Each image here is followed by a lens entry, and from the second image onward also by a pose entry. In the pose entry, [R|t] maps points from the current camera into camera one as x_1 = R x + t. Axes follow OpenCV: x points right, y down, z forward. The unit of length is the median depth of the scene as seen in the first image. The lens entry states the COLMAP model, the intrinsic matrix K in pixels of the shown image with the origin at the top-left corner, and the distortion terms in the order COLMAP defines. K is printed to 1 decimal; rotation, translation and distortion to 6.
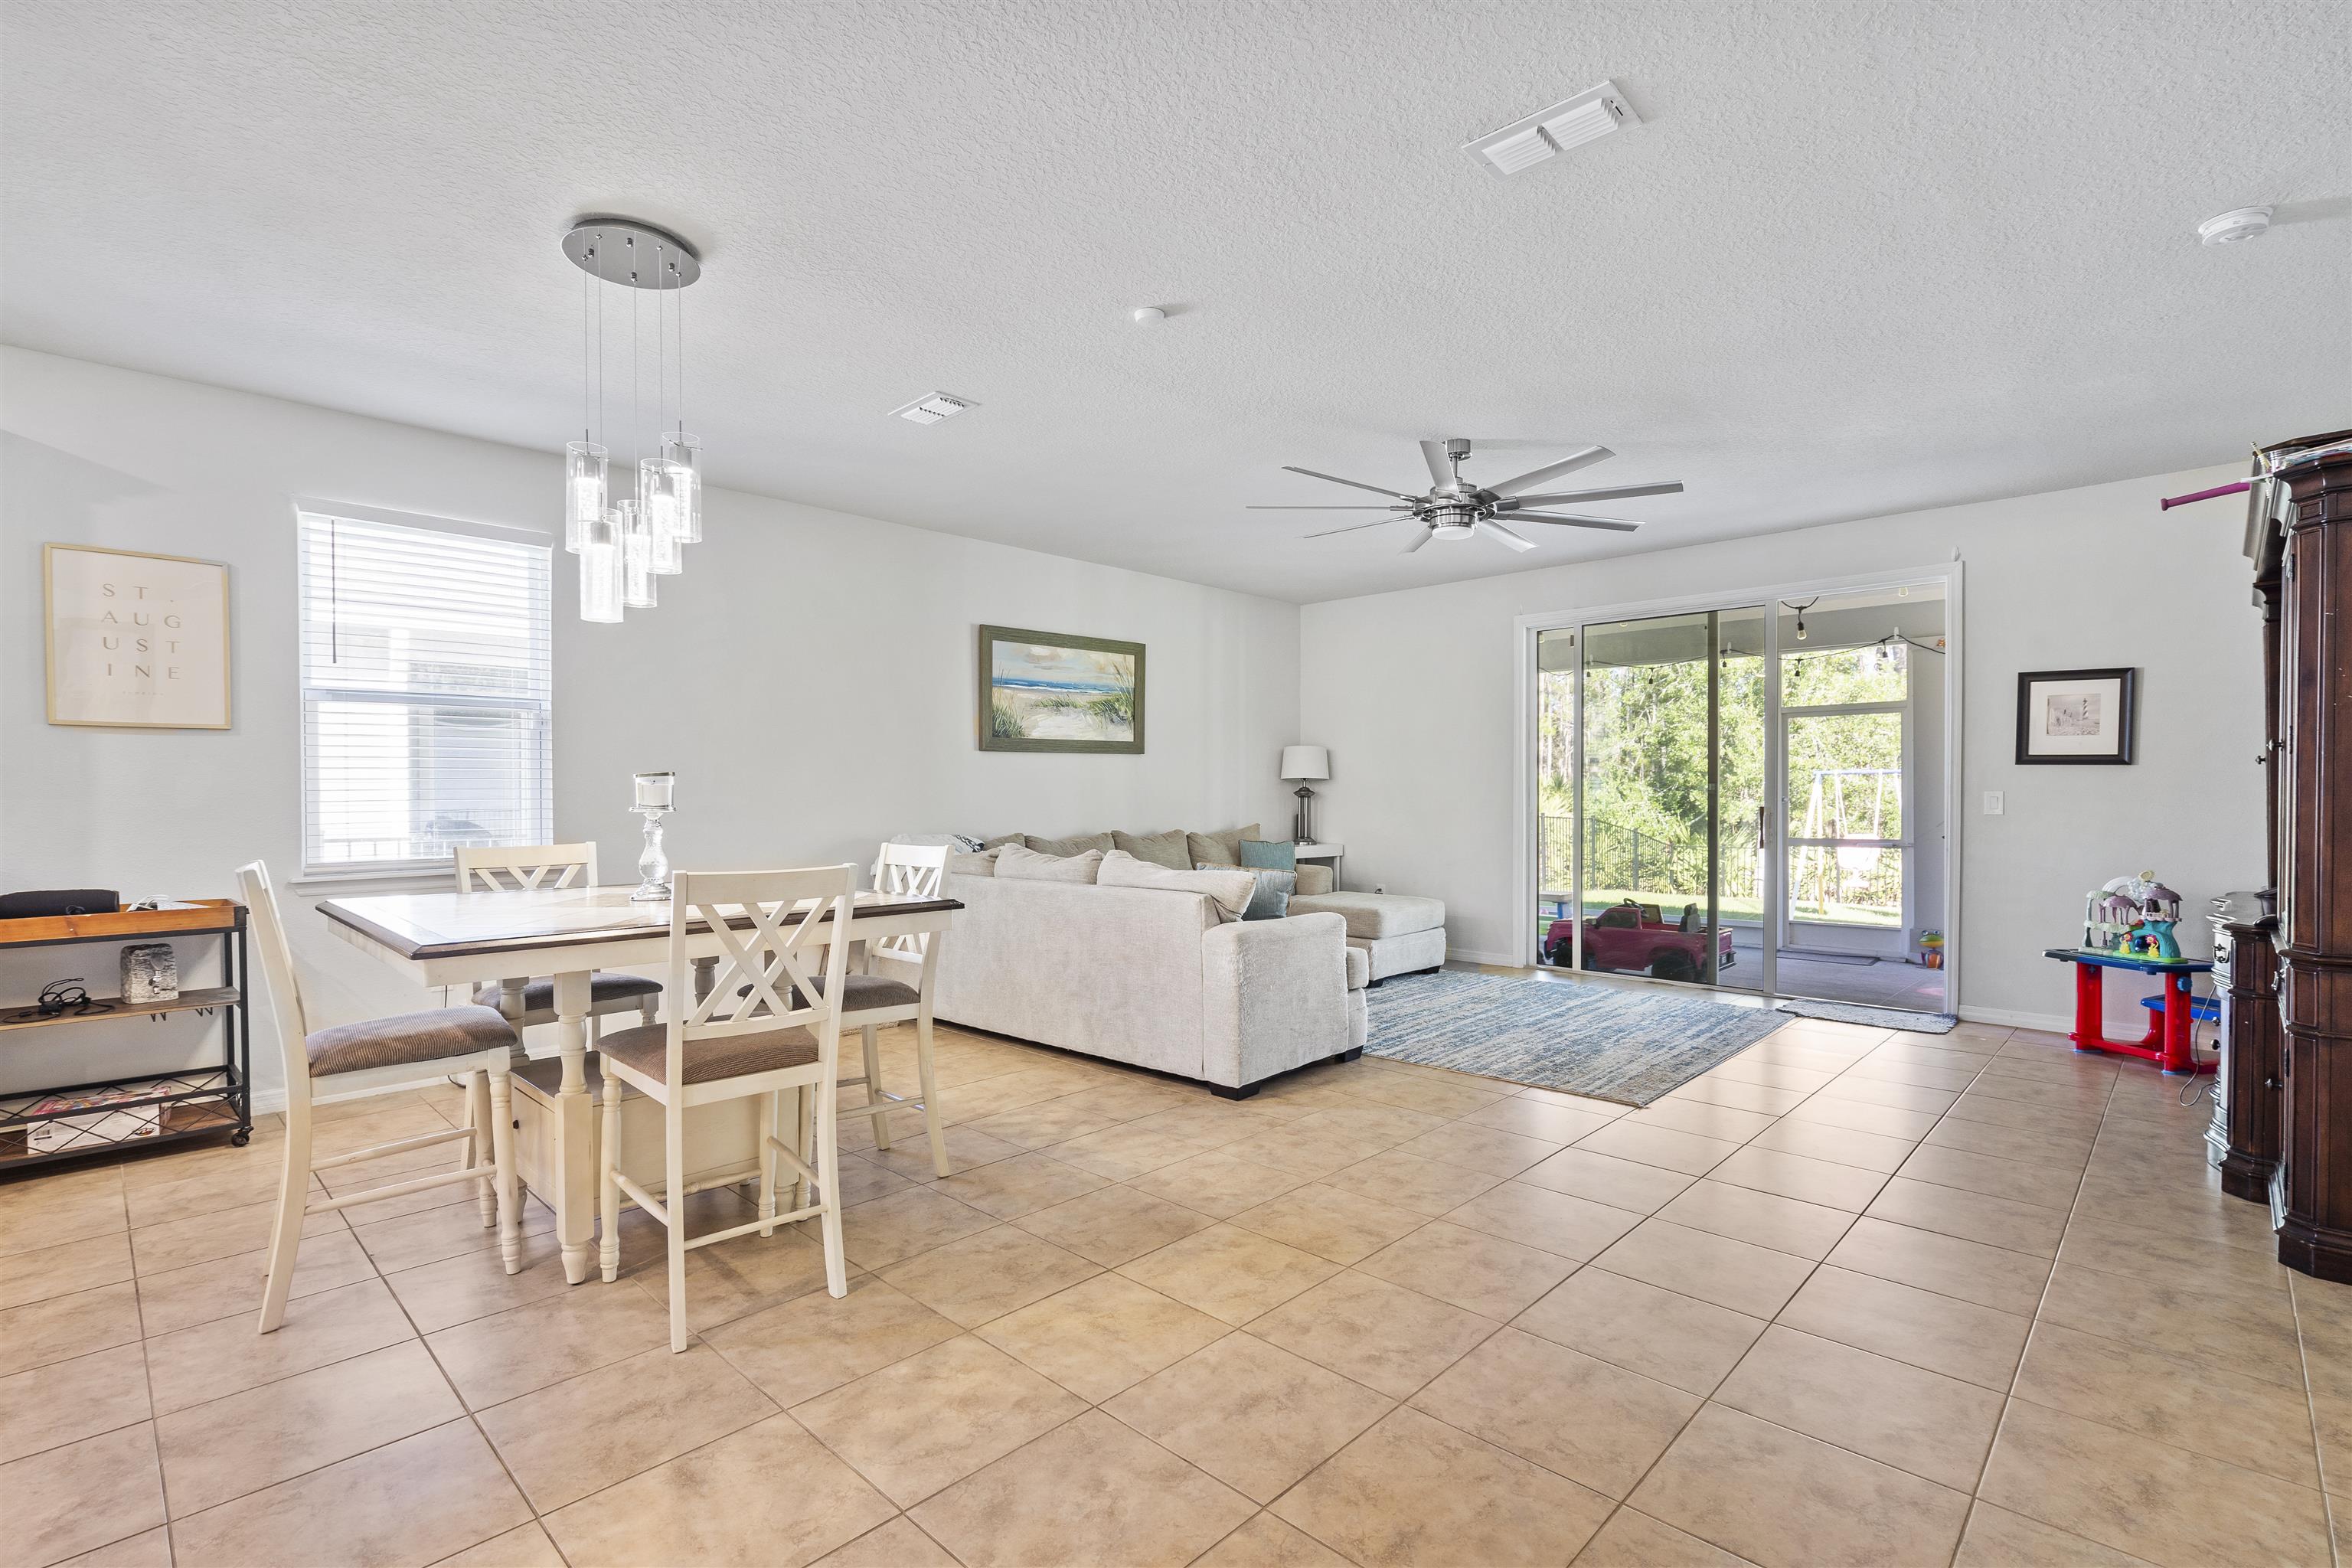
lens RADIAL K [[1080.9, 0, 1175.0], [0, 1080.9, 802.1], [0, 0, 1]] dist [-0.000487, -0.000288]
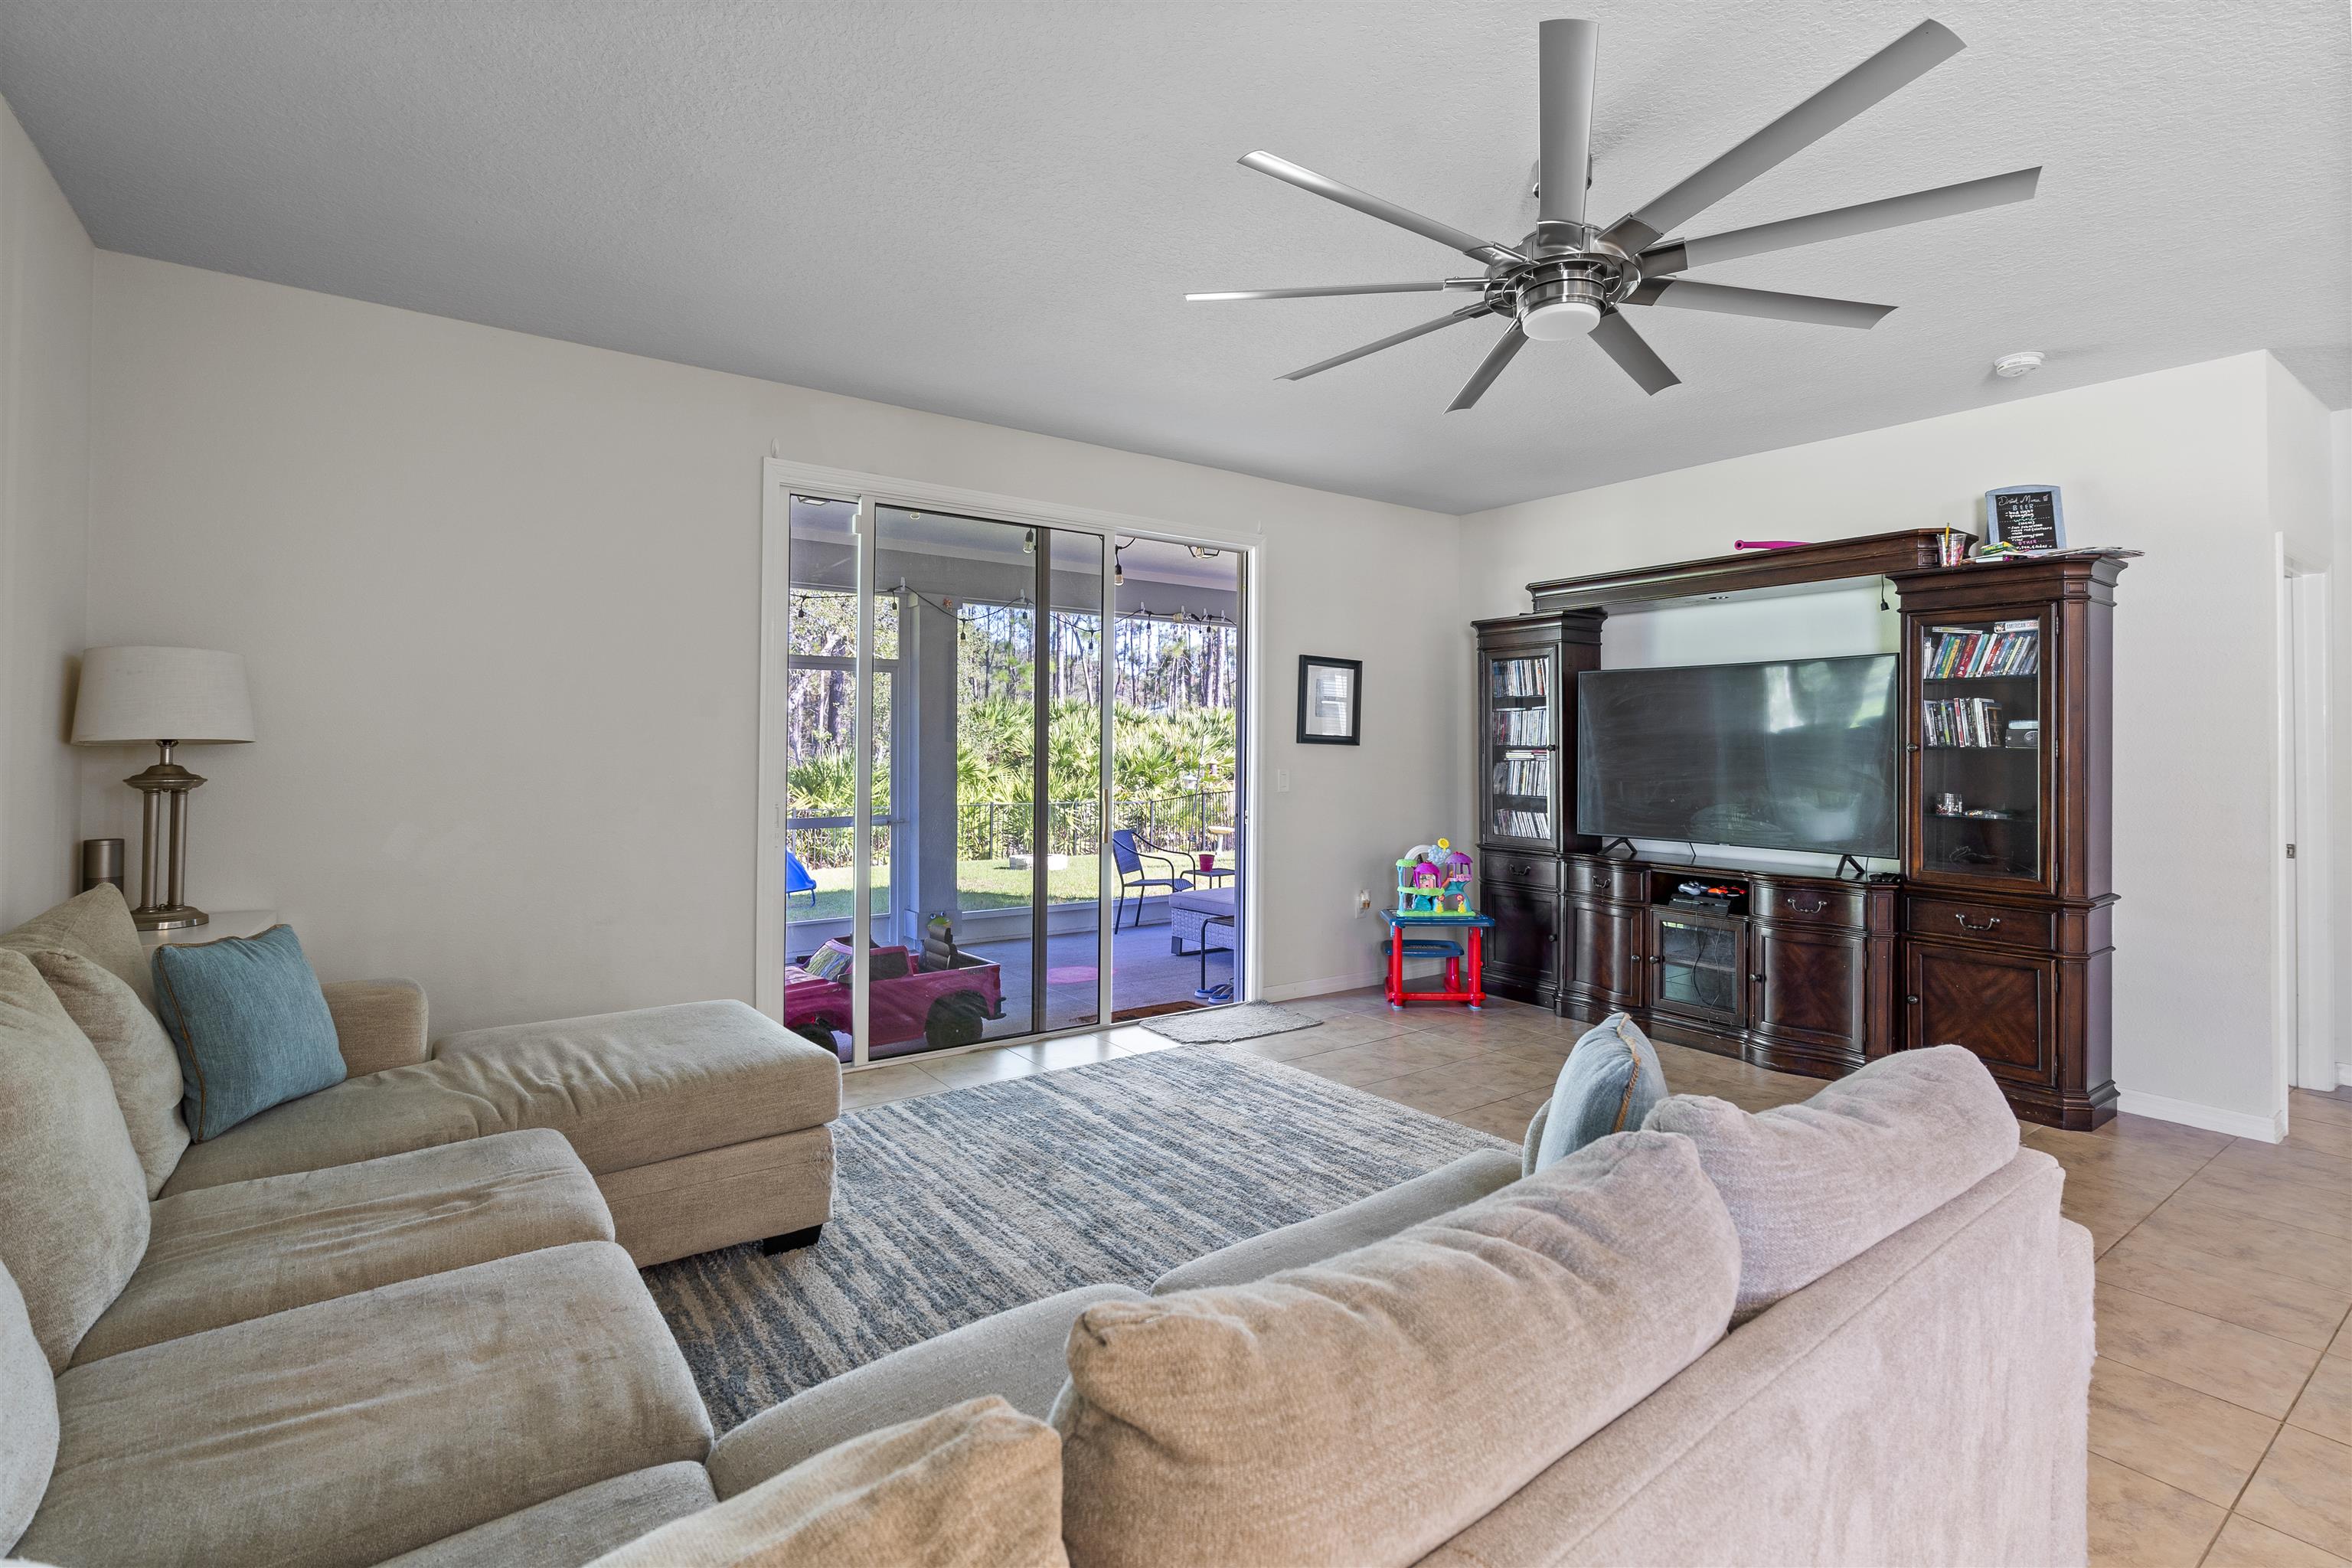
lens RADIAL K [[1098.8, 0, 1183.0], [0, 1098.8, 711.3], [0, 0, 1]] dist [0.000145, -0.000119]
pose [[0.164829, 0.034933, 0.985703, -0.282174], [-0.000324, 0.999374, -0.035364, -0.028164], [-0.986322, 0.005510, 0.164737, 0.945409]]
